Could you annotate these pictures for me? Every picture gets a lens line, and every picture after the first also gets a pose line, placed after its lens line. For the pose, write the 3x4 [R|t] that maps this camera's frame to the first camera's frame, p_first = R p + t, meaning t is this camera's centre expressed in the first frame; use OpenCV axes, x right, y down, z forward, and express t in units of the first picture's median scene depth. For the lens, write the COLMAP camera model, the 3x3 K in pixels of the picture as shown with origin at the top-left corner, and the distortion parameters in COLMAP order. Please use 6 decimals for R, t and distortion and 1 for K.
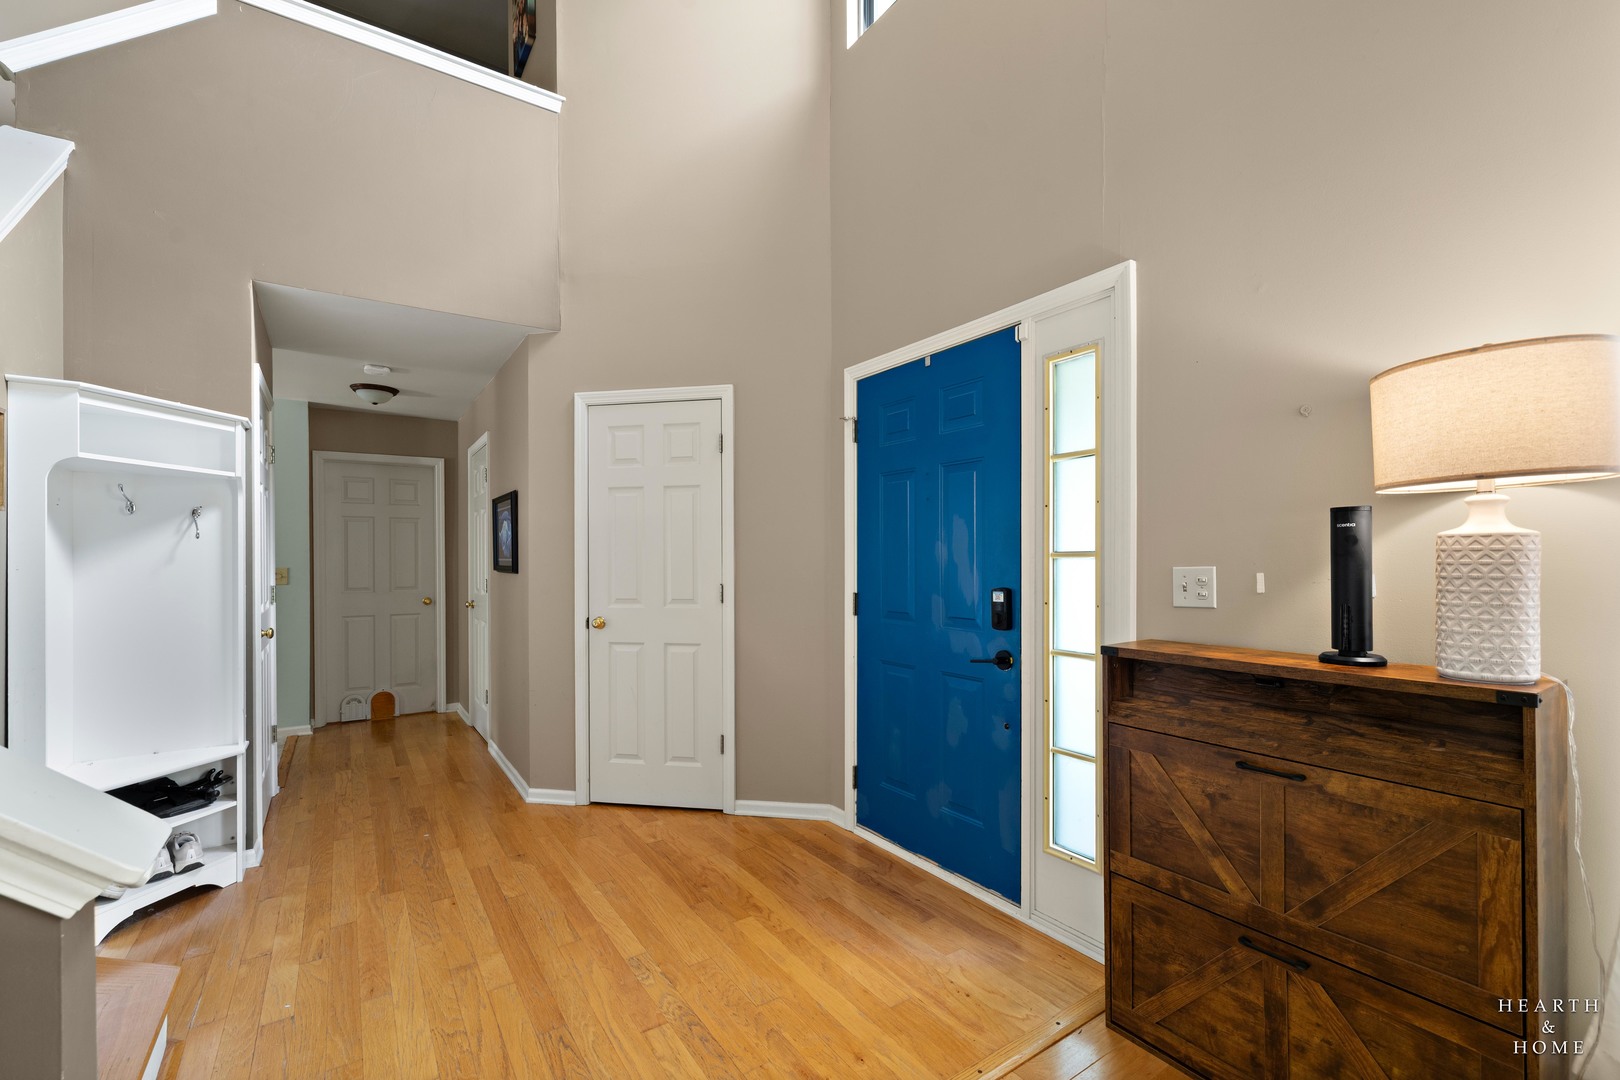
lens RADIAL K [[683.7, 0, 797.2], [0, 683.7, 560.2], [0, 0, 1]] dist [0.000713, 0.000405]
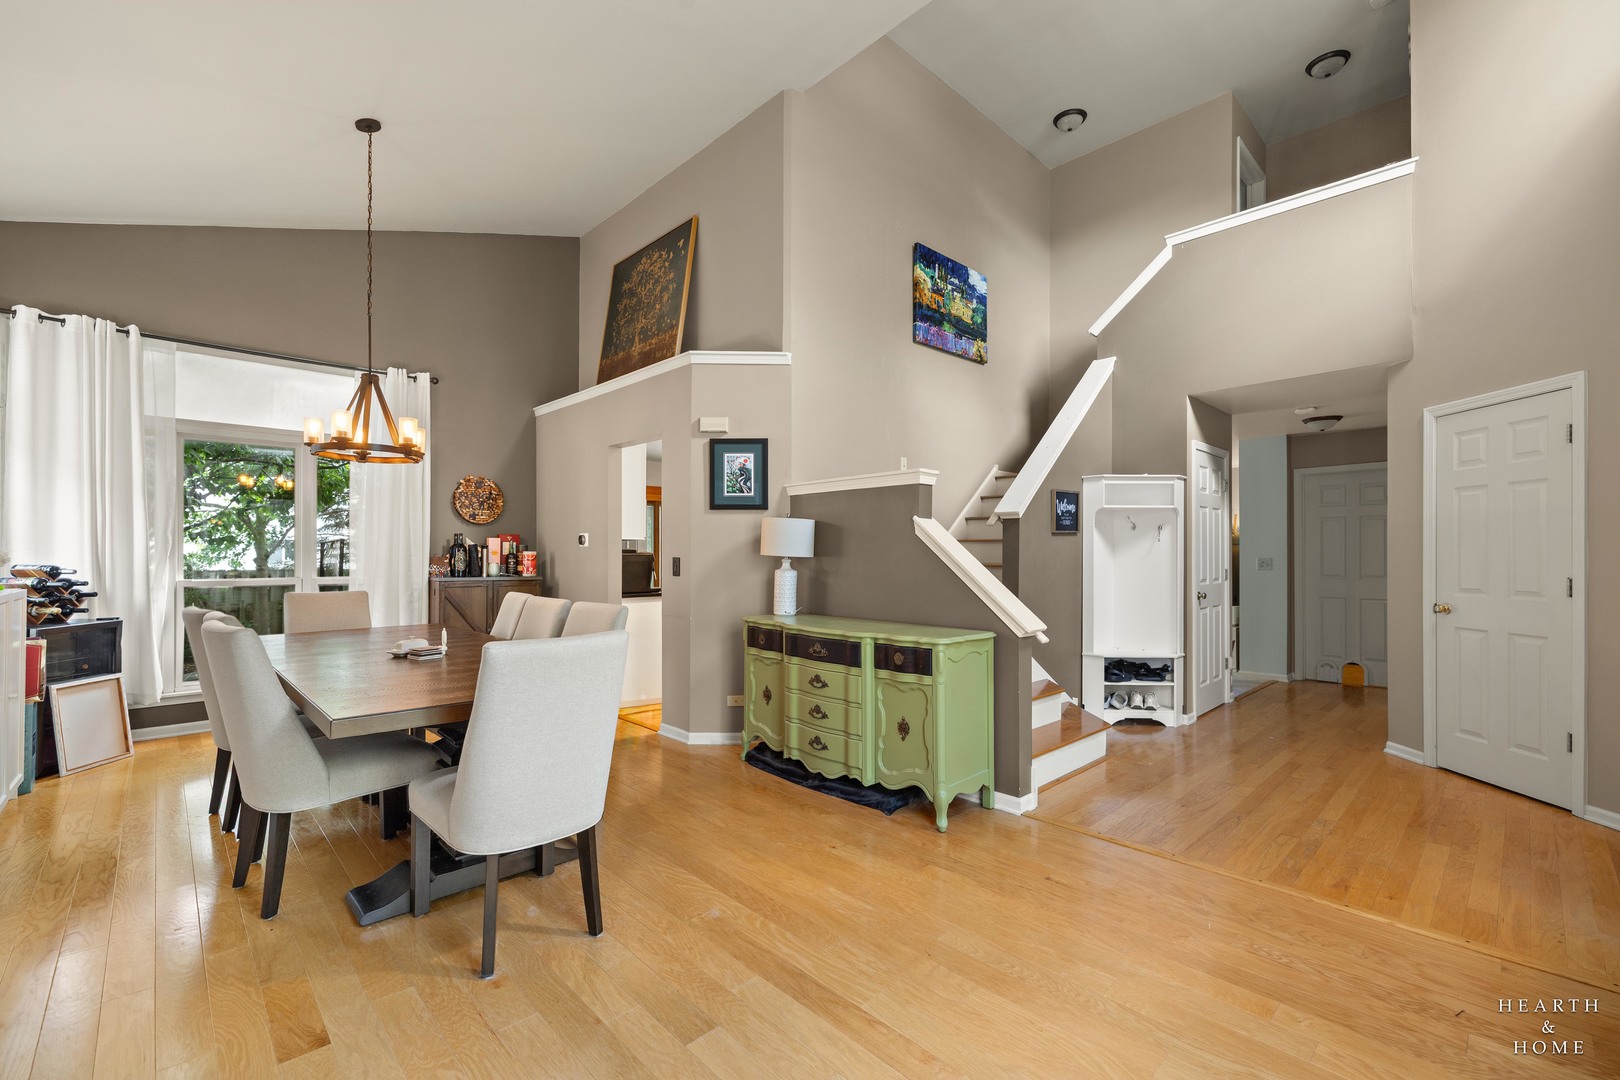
lens RADIAL K [[683.7, 0, 802.1], [0, 683.7, 549.8], [0, 0, 1]] dist [0.000713, 0.000405]
pose [[0.168518, -0.002800, -0.985695, 0.821878], [0.000114, 0.999996, -0.002821, -0.003443], [0.985699, 0.000363, 0.168517, -0.297852]]
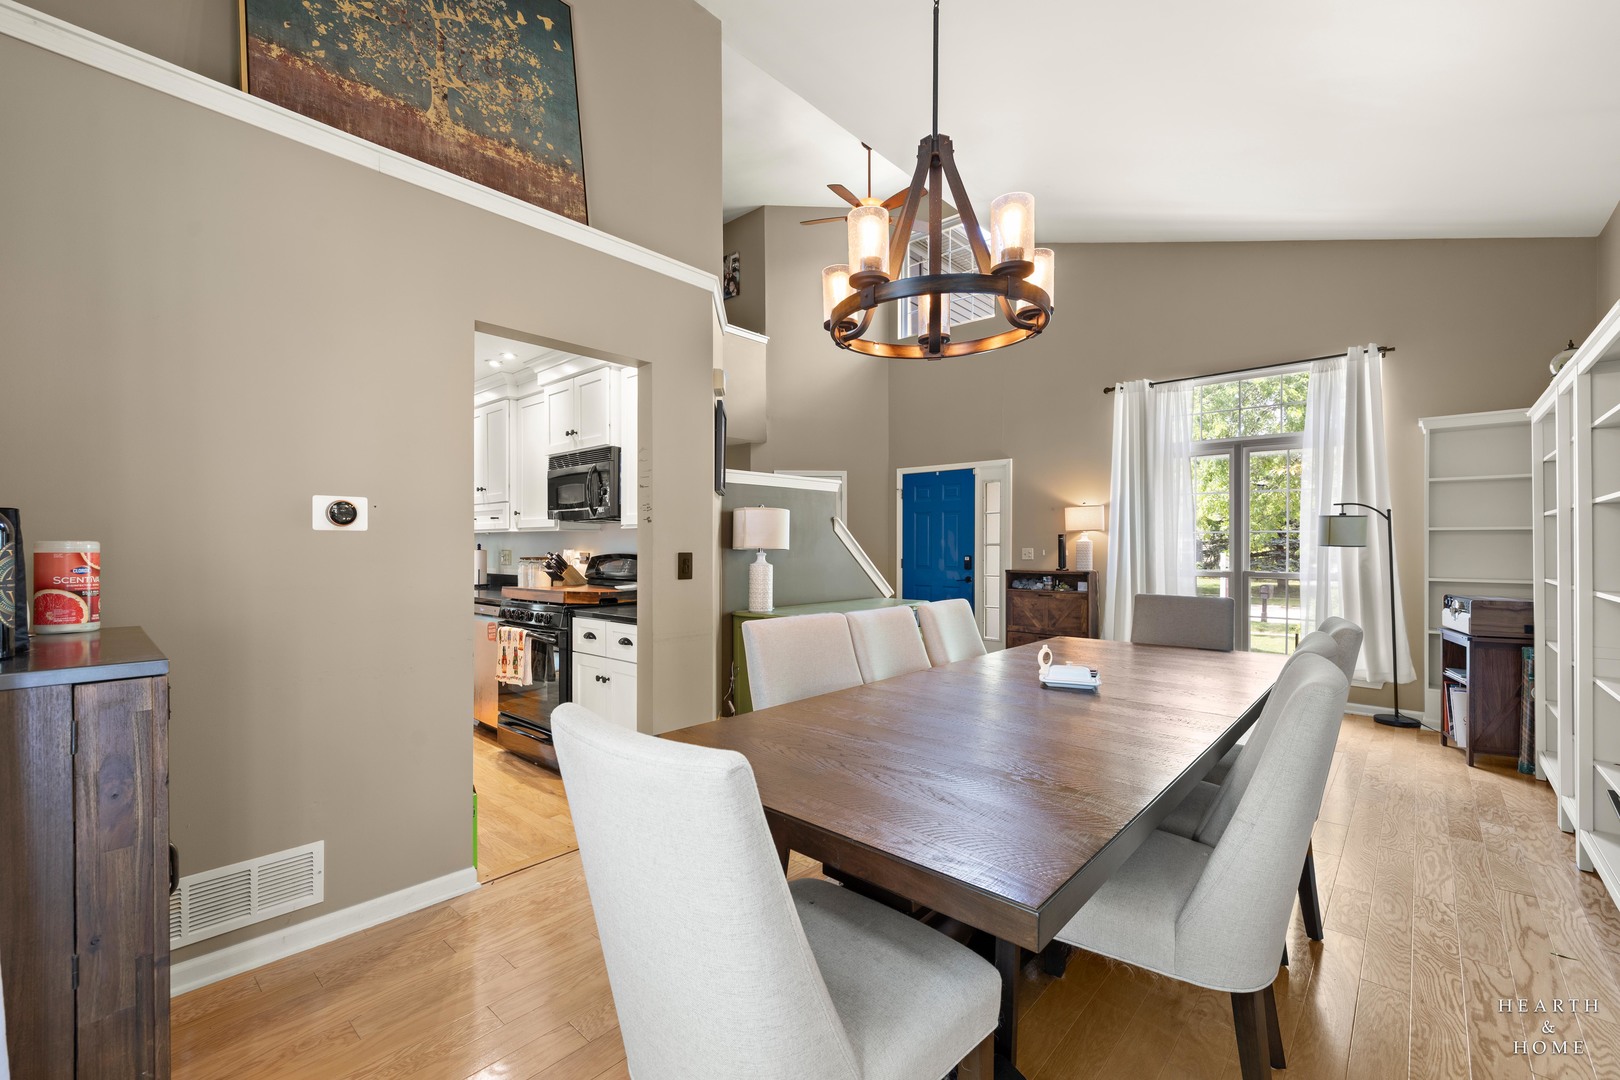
lens RADIAL K [[683.7, 0, 800.1], [0, 683.7, 544.9], [0, 0, 1]] dist [0.000713, 0.000405]
pose [[0.969909, 0.004662, 0.243424, -1.017025], [-0.004887, 0.999988, 0.000321, -0.003739], [-0.243420, -0.001501, 0.969920, -1.535185]]
